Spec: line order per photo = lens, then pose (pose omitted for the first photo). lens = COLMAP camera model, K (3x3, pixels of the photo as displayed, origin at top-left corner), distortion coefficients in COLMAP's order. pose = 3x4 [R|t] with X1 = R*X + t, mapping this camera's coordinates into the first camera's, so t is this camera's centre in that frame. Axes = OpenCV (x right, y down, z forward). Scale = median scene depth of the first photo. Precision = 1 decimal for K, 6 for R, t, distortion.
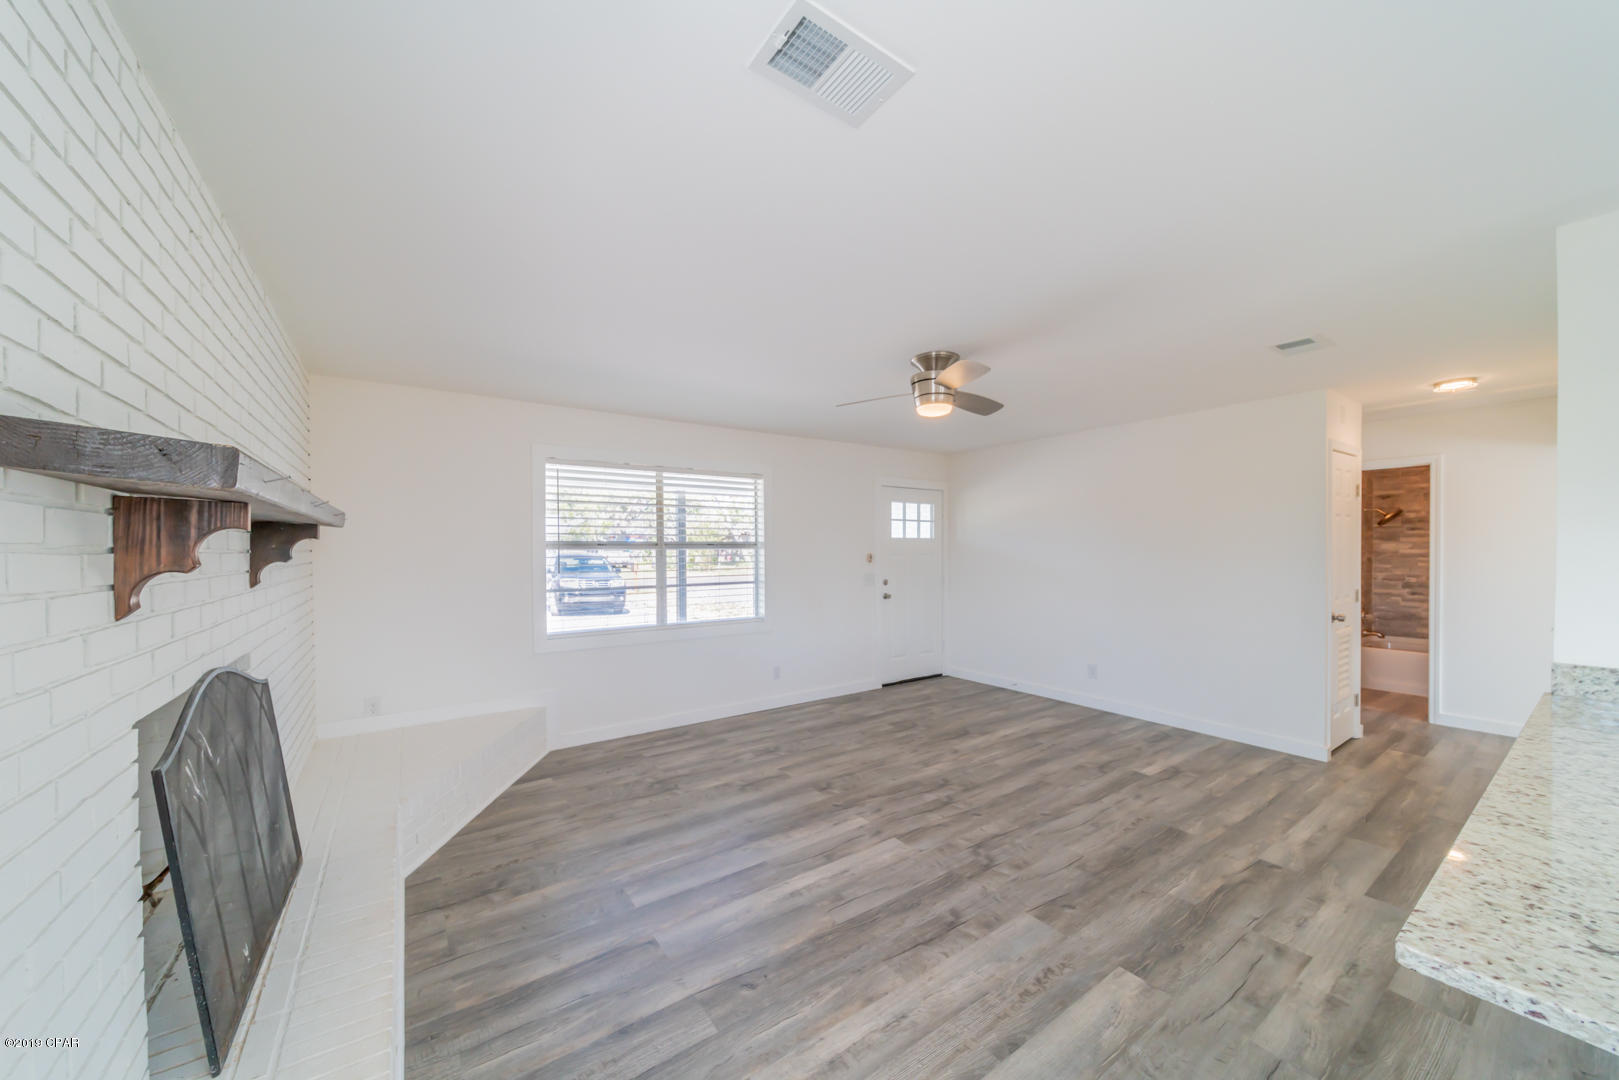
lens RADIAL K [[580.5, 0, 797.2], [0, 580.5, 559.7], [0, 0, 1]] dist [0.000296, -0.000209]
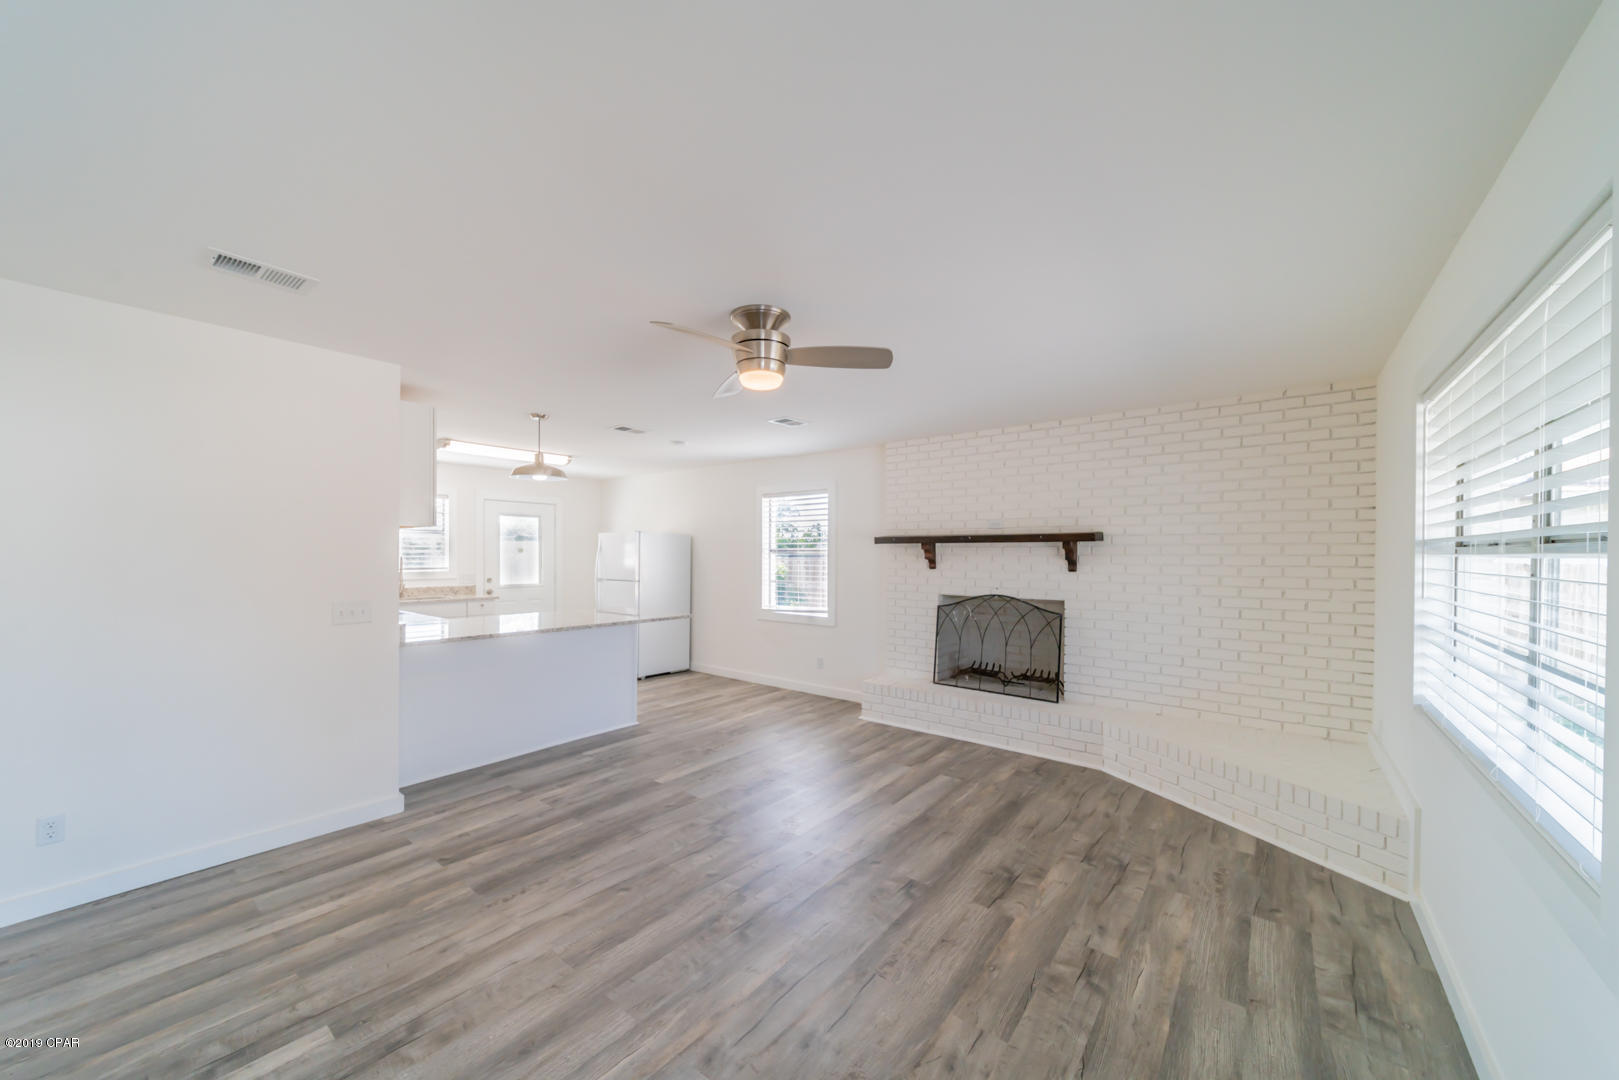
lens RADIAL K [[588.4, 0, 796.9], [0, 588.4, 558.2], [0, 0, 1]] dist [-0.001319, -0.000242]
pose [[-0.957444, 0.005071, -0.288574, 0.383630], [-0.002526, 0.999660, 0.025949, -0.032004], [0.288607, 0.025574, -0.957106, 1.621120]]
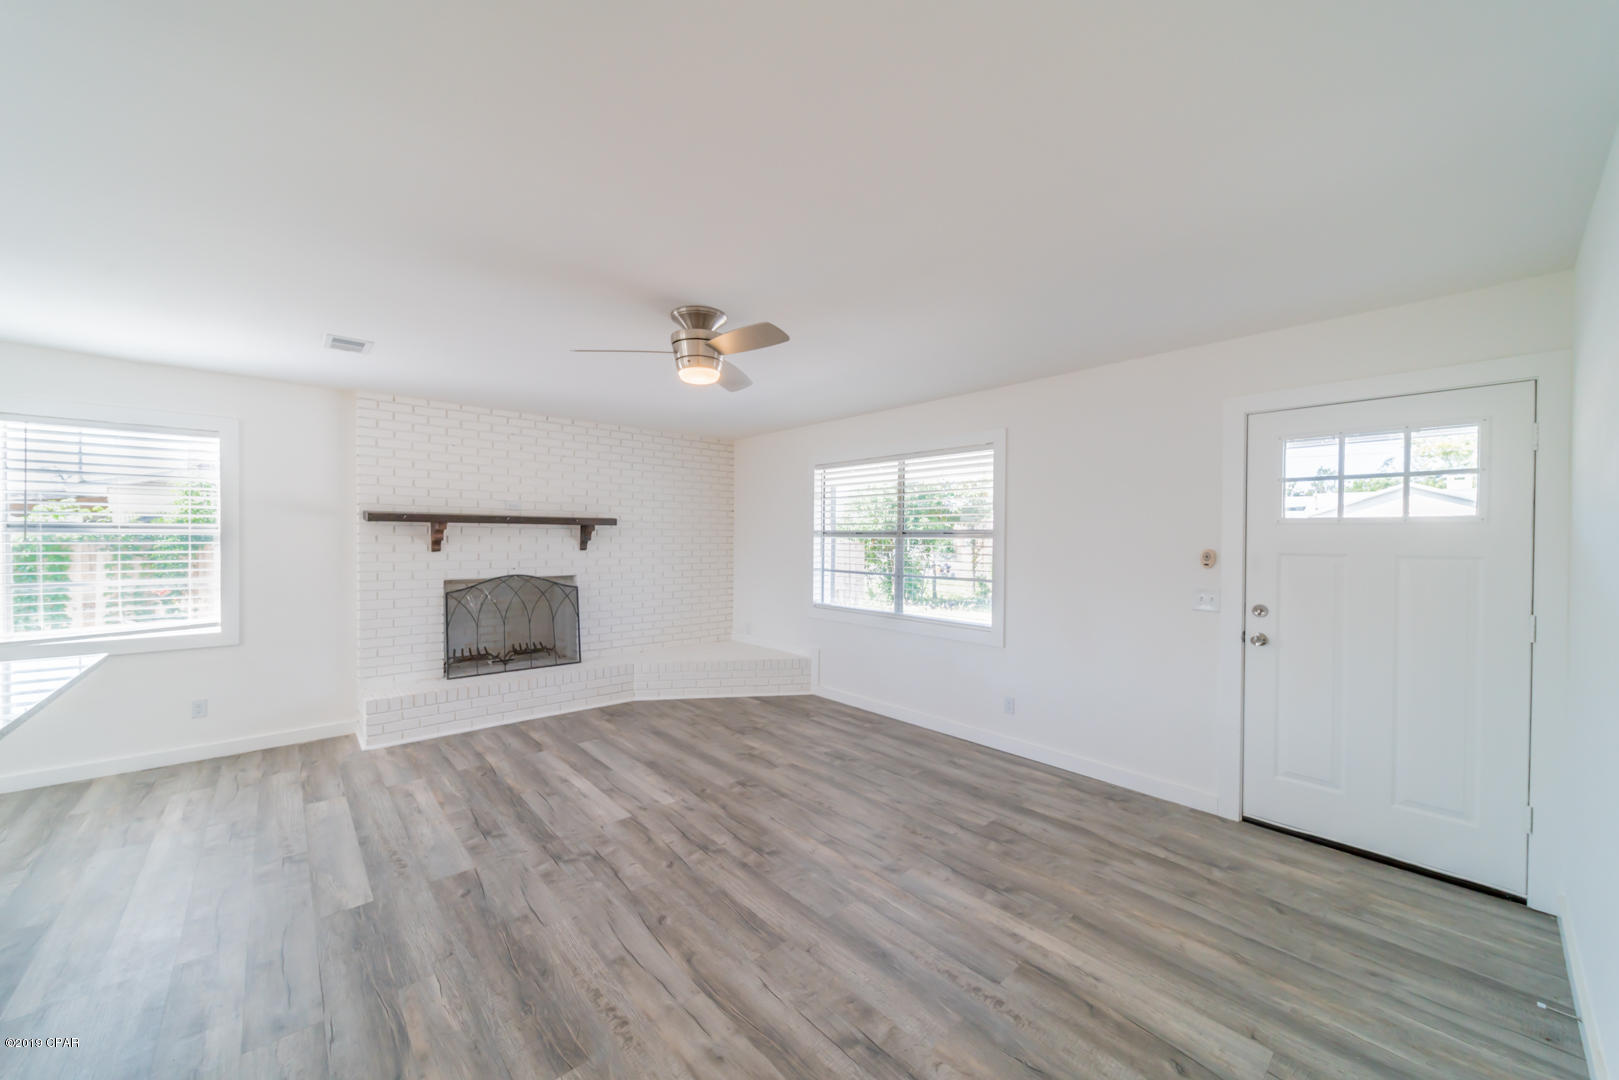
lens RADIAL K [[592.5, 0, 795.3], [0, 592.5, 545.5], [0, 0, 1]] dist [-0.000186, -0.000226]
pose [[0.115187, 0.021306, -0.993115, 1.016712], [-0.025191, 0.999511, 0.018521, -0.025574], [0.993024, 0.022884, 0.115668, 0.946665]]
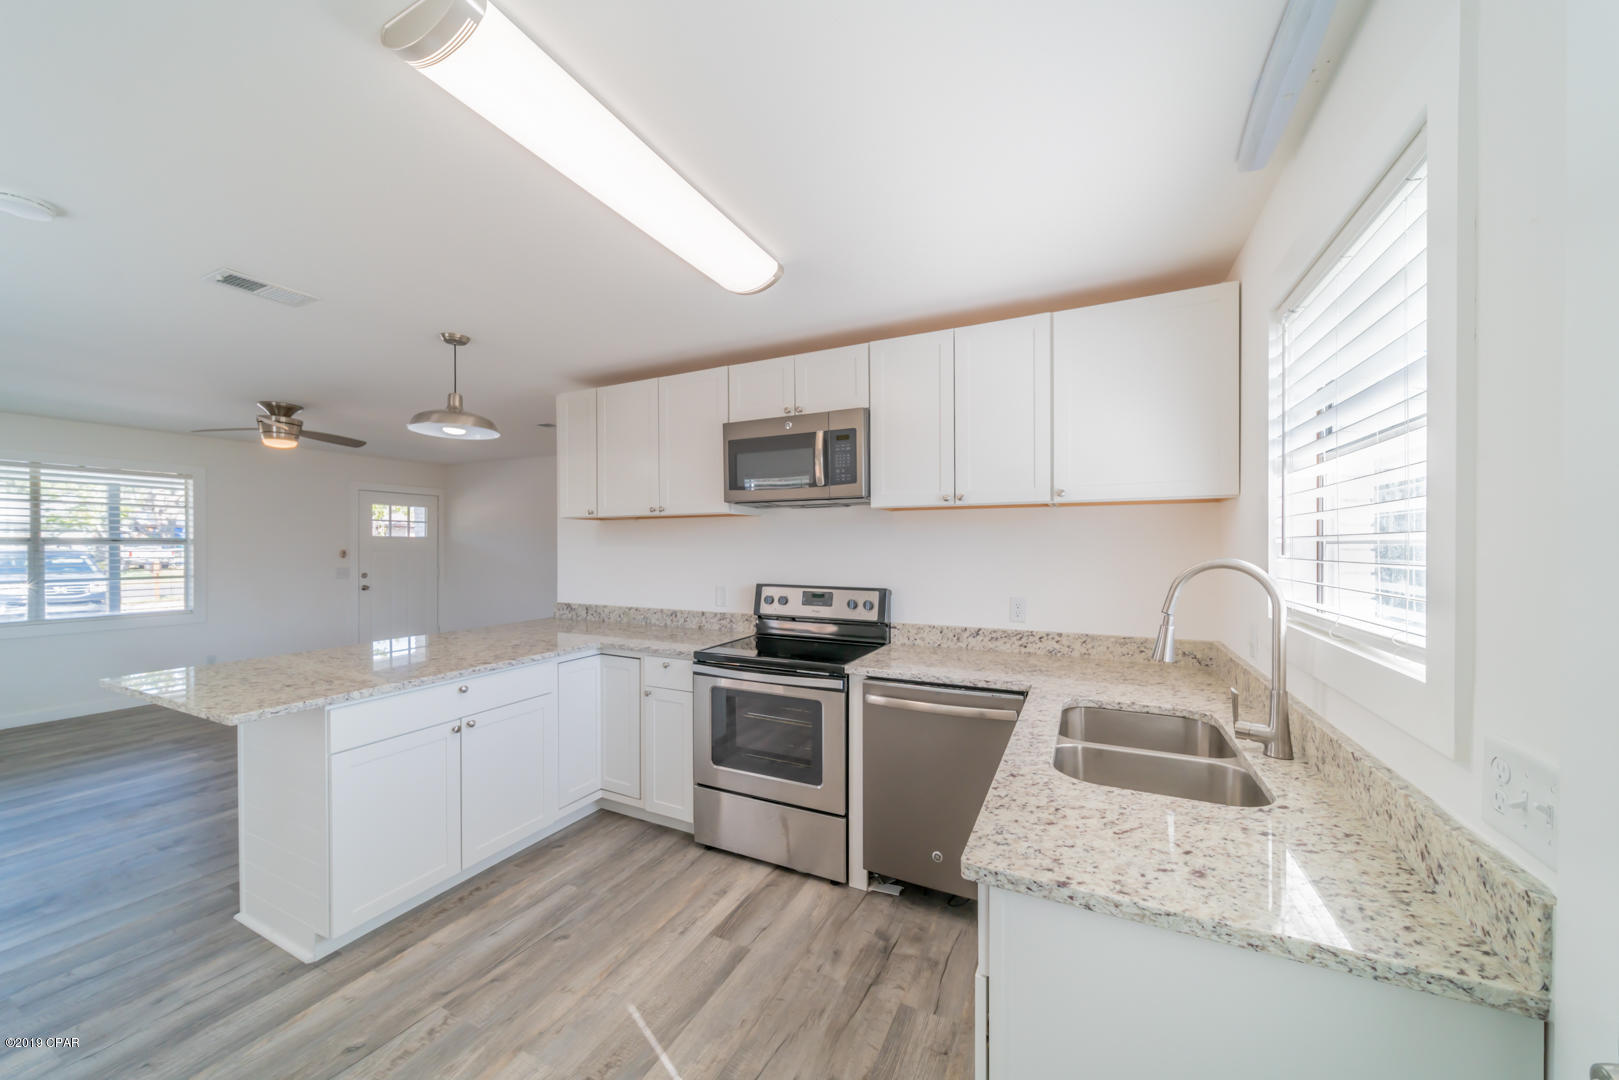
lens RADIAL K [[592.5, 0, 795.3], [0, 592.5, 545.5], [0, 0, 1]] dist [-0.000186, -0.000226]
pose [[0.876893, 0.006358, 0.480644, 0.567443], [0.002888, 0.999825, -0.018495, 0.008272], [-0.480678, 0.017606, 0.876721, -0.711874]]
